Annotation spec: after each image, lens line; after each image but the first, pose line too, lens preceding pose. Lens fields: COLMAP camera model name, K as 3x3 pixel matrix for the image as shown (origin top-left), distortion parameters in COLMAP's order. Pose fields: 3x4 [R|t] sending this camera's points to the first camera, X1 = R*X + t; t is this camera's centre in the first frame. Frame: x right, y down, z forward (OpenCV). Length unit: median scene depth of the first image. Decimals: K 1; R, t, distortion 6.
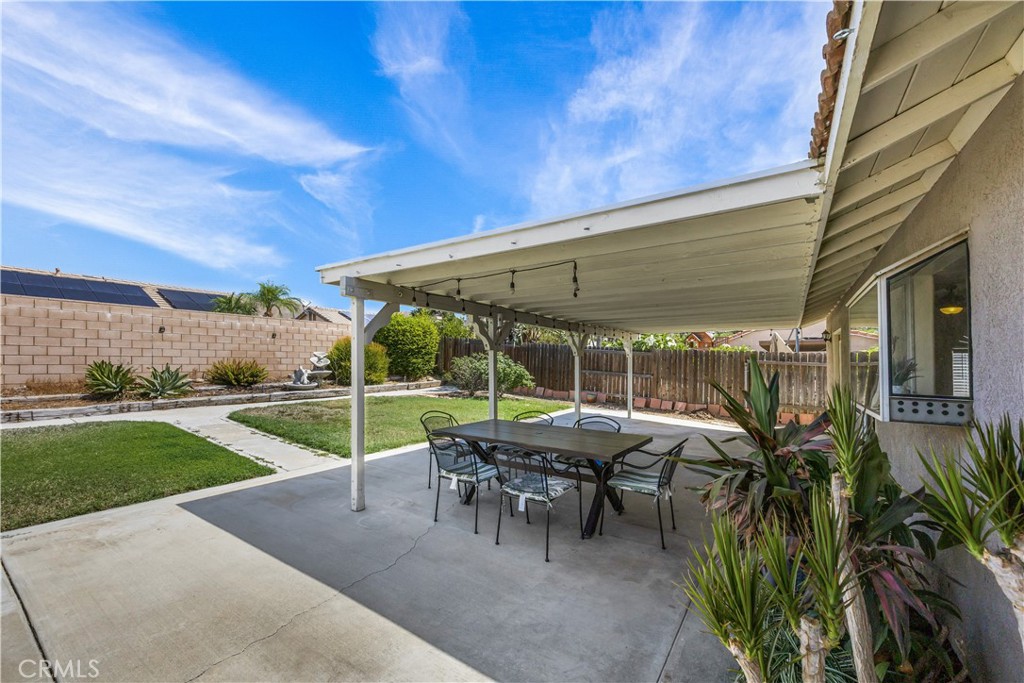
lens RADIAL K [[420.4, 0, 512.0], [0, 420.4, 341.5], [0, 0, 1]] dist [-0.000474, -0.000071]
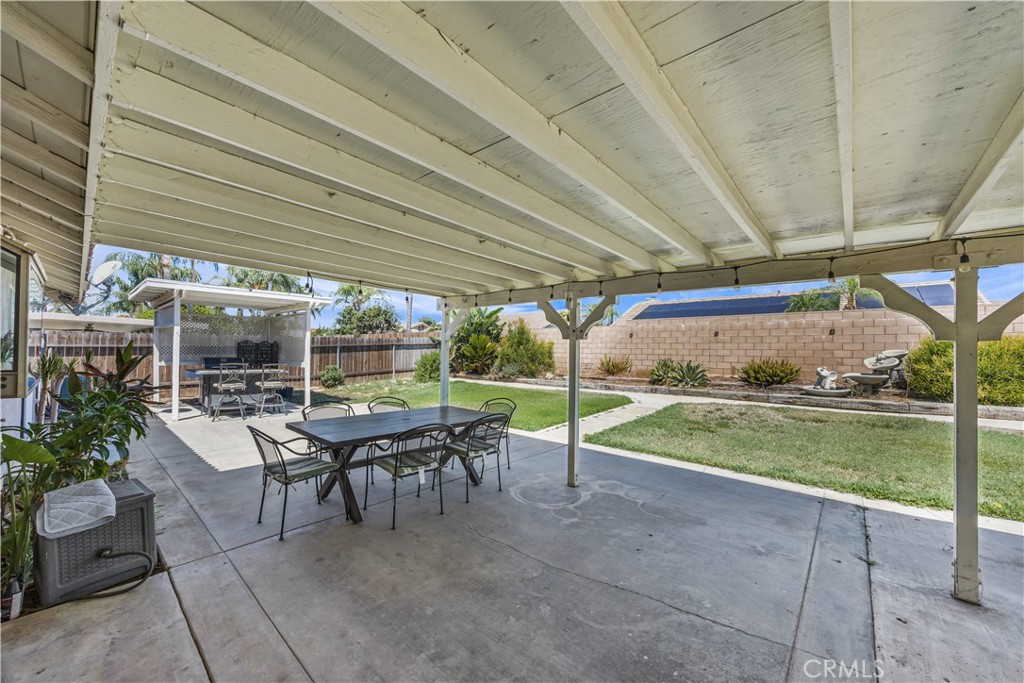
lens RADIAL K [[420.4, 0, 512.0], [0, 420.4, 341.5], [0, 0, 1]] dist [-0.000474, -0.000071]
pose [[-0.060808, -0.039224, -0.997379, 0.386853], [0.029527, 0.998720, -0.041077, 0.025355], [0.997713, -0.031948, -0.059572, 0.459852]]
